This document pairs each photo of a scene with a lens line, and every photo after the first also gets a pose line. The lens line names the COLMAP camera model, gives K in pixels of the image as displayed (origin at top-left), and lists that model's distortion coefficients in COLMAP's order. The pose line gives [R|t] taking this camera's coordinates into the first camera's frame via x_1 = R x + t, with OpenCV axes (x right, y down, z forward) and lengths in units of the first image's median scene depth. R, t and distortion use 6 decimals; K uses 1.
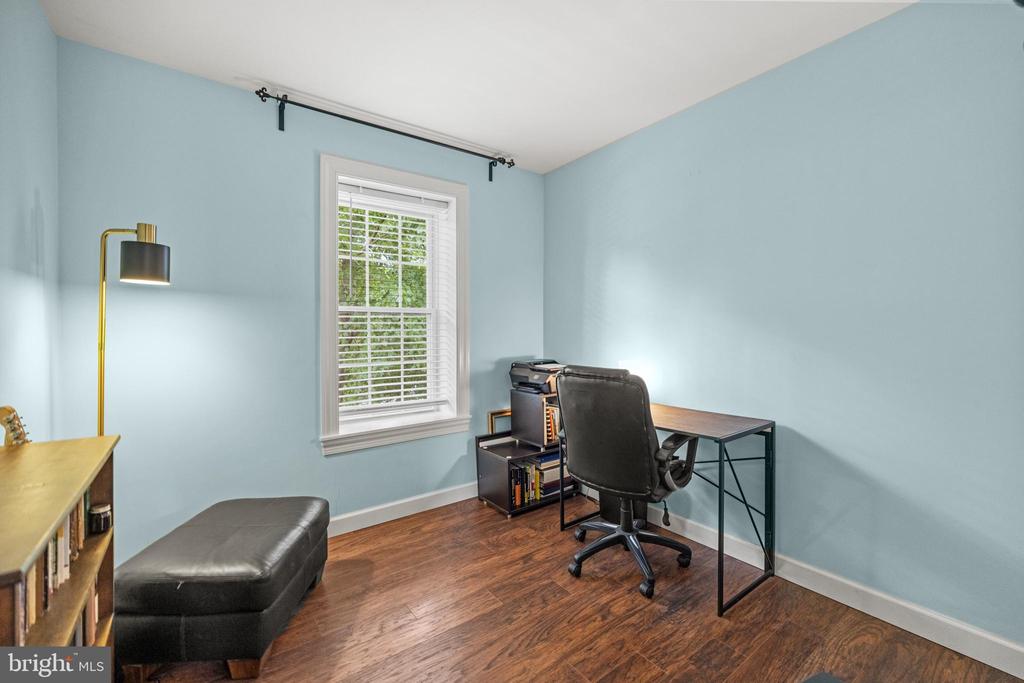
lens RADIAL K [[433.5, 0, 519.6], [0, 433.5, 335.3], [0, 0, 1]] dist [0.006645, -0.000644]
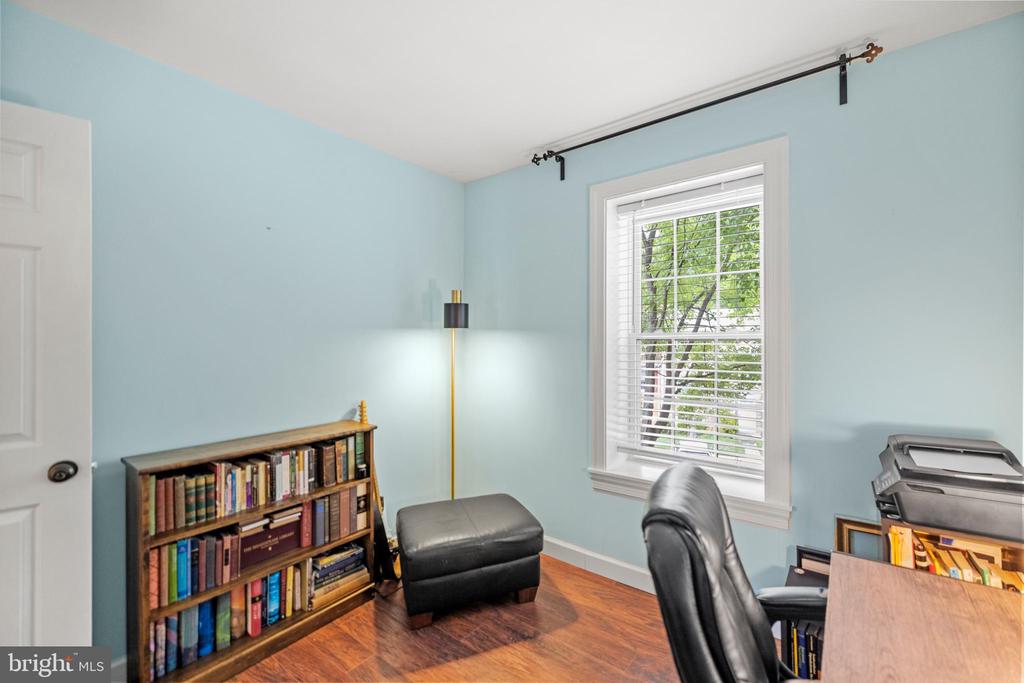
lens RADIAL K [[433.5, 0, 518.4], [0, 433.5, 338.5], [0, 0, 1]] dist [0.006645, -0.000644]
pose [[0.277411, -0.000792, -0.960751, 0.452206], [-0.007468, 0.999968, -0.002980, -0.059602], [0.960722, 0.008002, 0.277396, 0.558447]]
